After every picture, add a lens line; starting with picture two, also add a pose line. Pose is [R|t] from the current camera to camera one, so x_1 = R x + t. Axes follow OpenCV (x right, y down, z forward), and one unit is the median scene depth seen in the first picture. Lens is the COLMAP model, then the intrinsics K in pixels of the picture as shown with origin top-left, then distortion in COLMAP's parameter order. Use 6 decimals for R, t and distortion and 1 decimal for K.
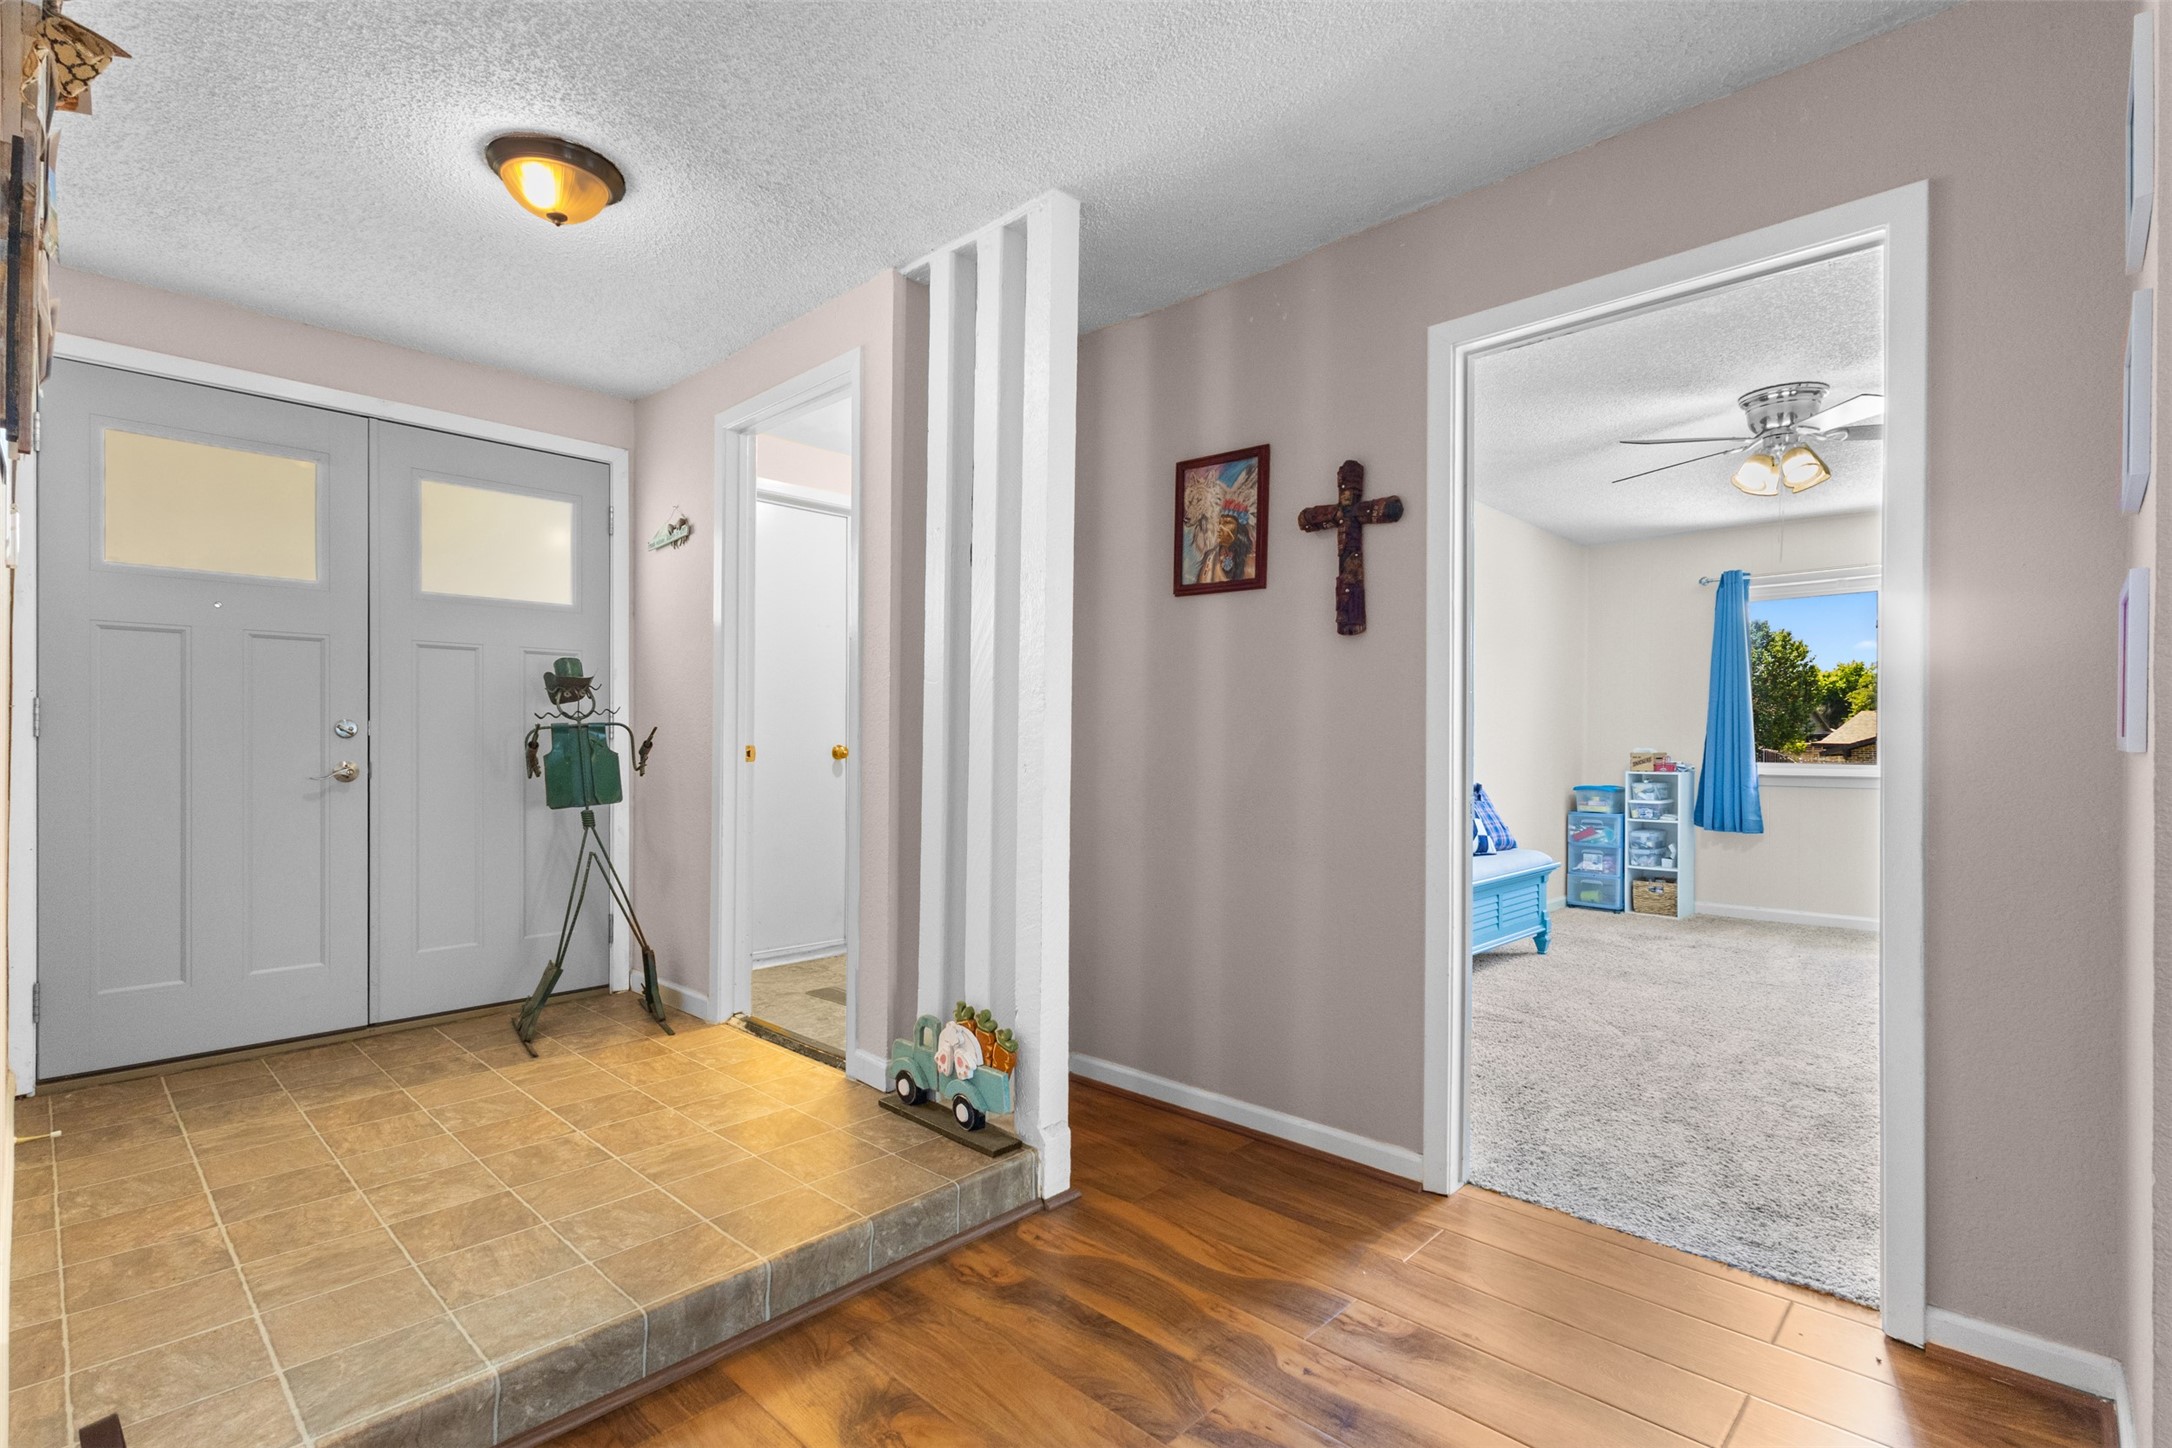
lens RADIAL K [[1005.9, 0, 1080.6], [0, 1005.9, 727.6], [0, 0, 1]] dist [0.003204, 0.002153]
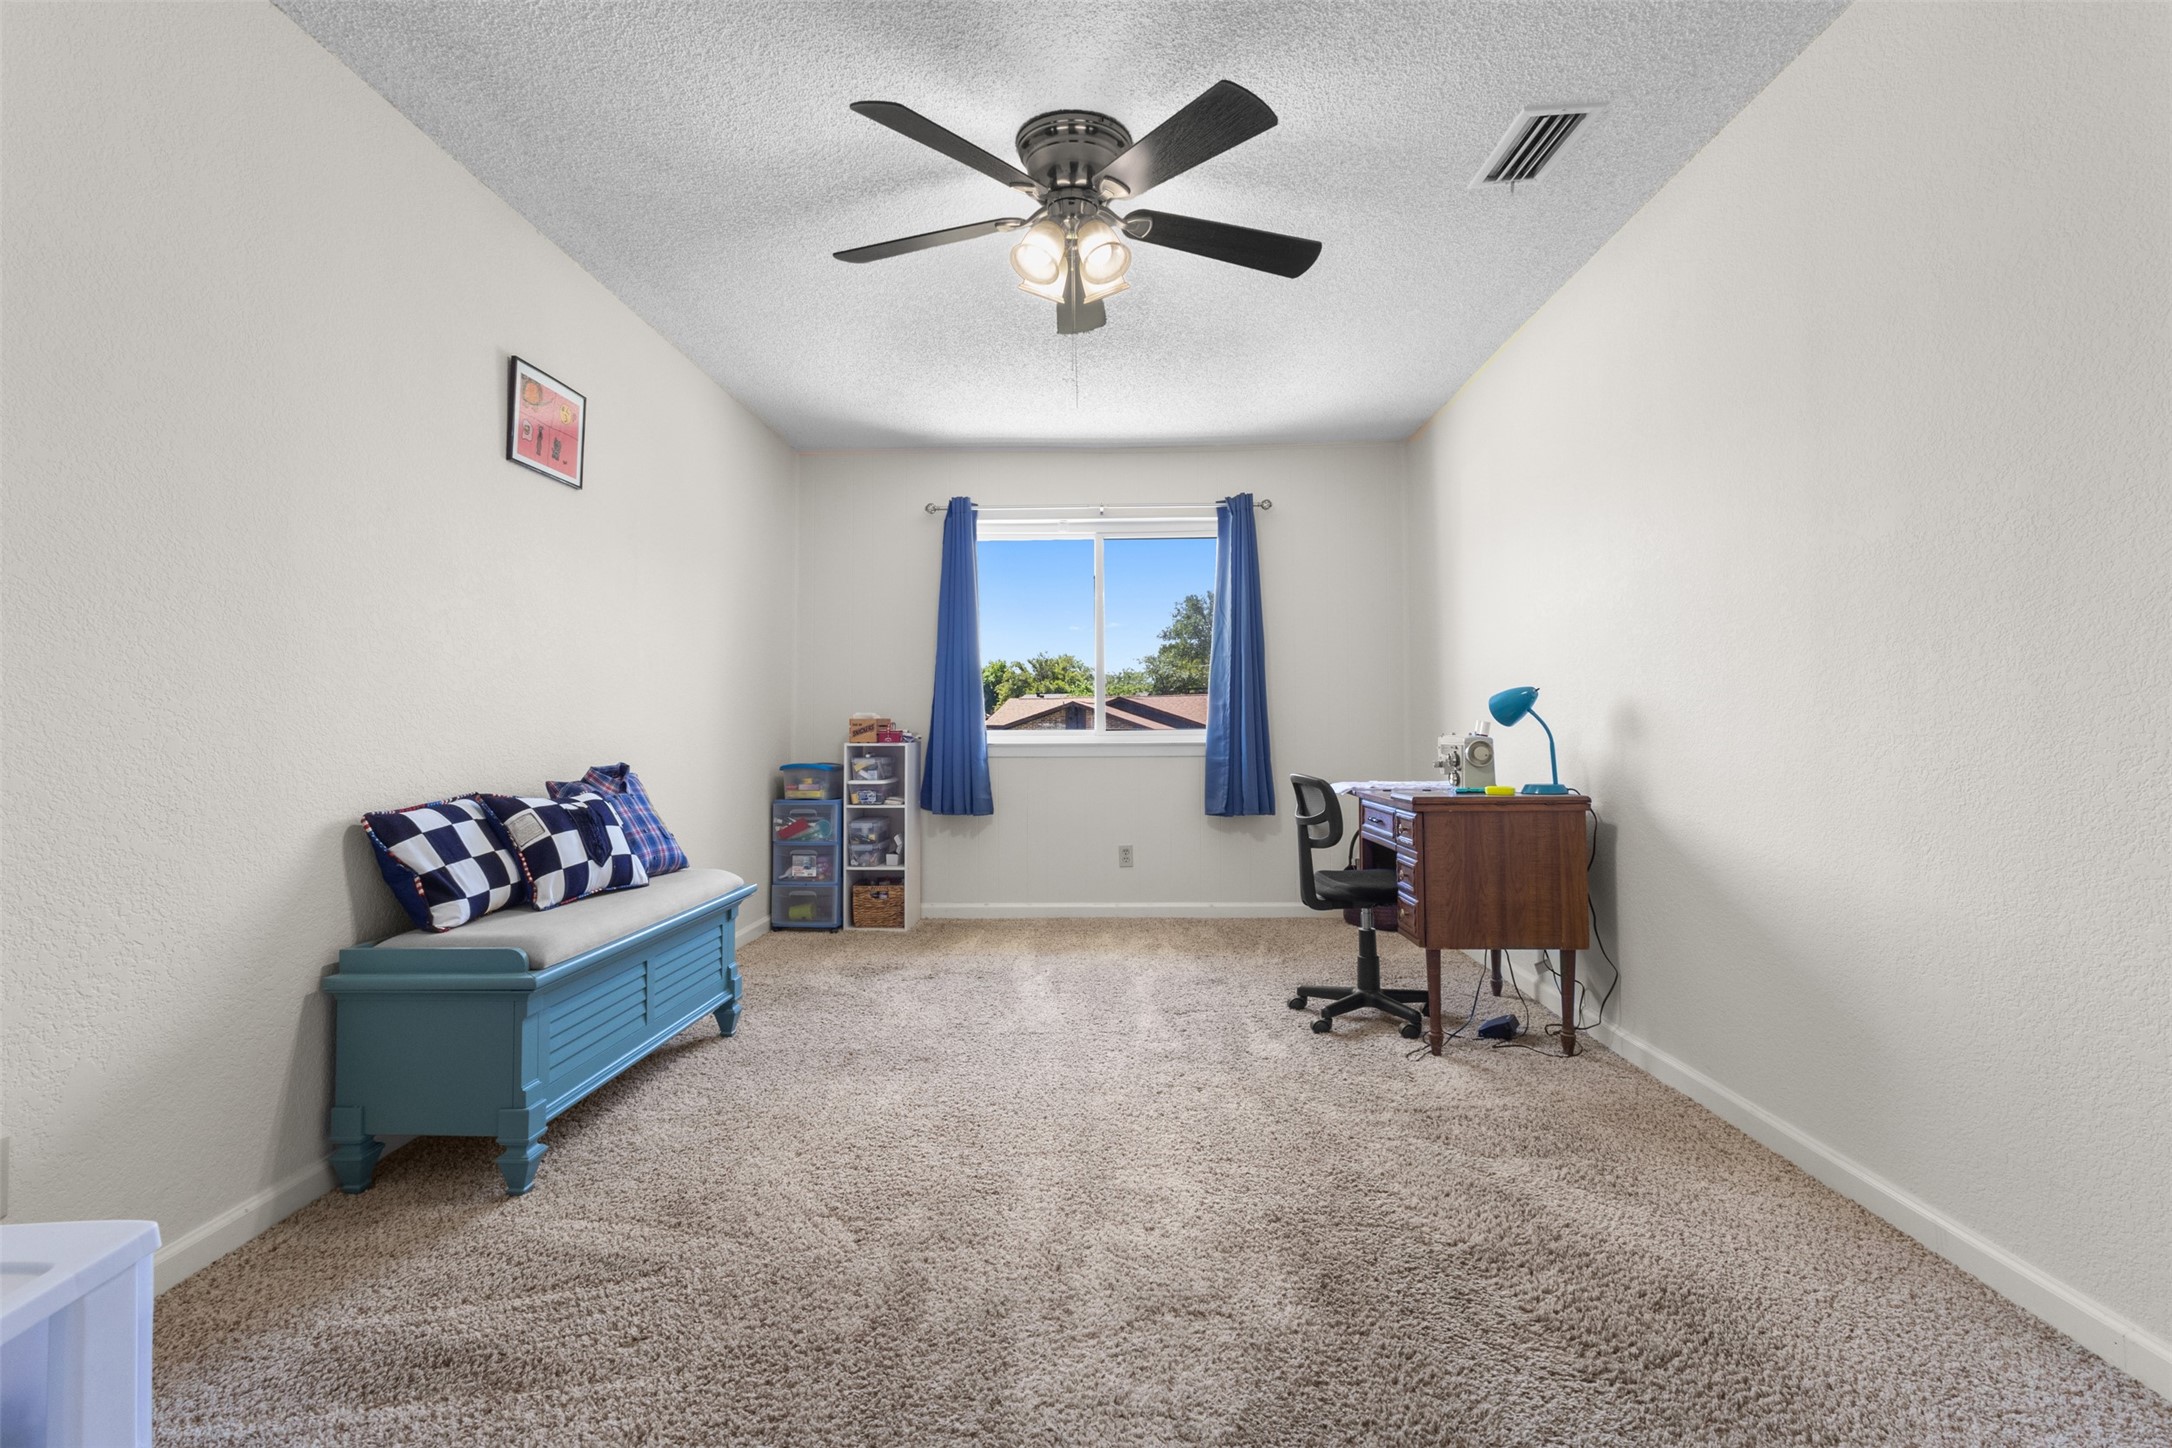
lens RADIAL K [[1005.9, 0, 1080.6], [0, 1005.9, 727.6], [0, 0, 1]] dist [0.003204, 0.002153]
pose [[0.740119, -0.005748, 0.672451, 0.166366], [-0.003319, 0.999920, 0.012200, 0.022265], [-0.672468, -0.011261, 0.740041, 0.325181]]
